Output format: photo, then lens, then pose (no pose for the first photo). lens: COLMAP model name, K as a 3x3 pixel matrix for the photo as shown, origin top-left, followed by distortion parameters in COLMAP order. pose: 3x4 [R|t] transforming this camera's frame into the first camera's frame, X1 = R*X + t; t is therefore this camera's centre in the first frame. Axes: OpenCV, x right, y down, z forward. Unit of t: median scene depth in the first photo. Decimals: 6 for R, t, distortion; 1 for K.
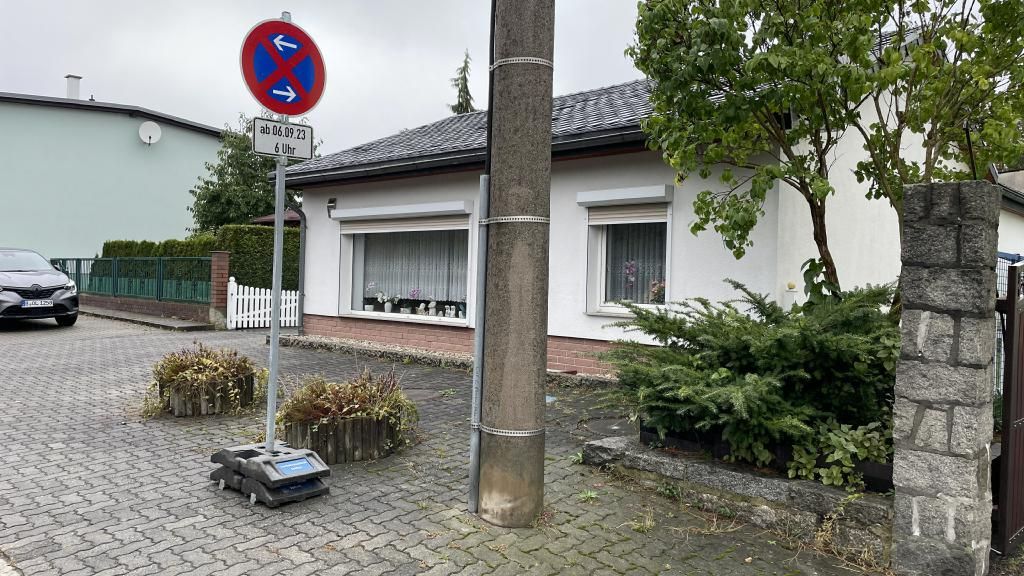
lens RADIAL K [[771.0, 0, 507.1], [0, 771.0, 282.4], [0, 0, 1]] dist [0.040220, -0.002451]
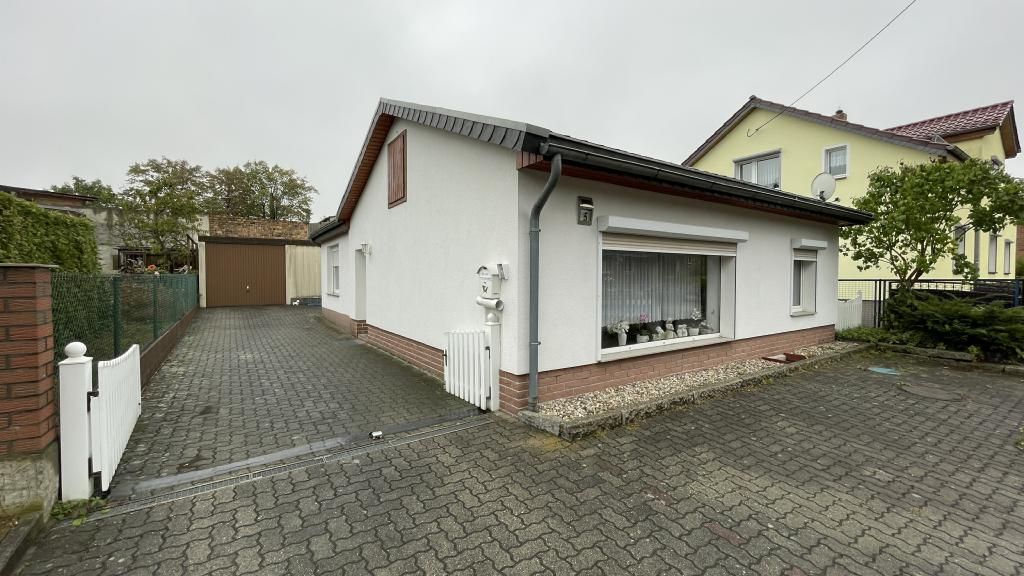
lens RADIAL K [[419.7, 0, 512.0], [0, 419.7, 288.0], [0, 0, 1]] dist [0.000192, 0.000162]
pose [[0.219412, -0.052773, 0.974204, -0.672963], [0.010991, 0.998606, 0.051619, -0.051649], [-0.975570, -0.000618, 0.219687, 1.079999]]
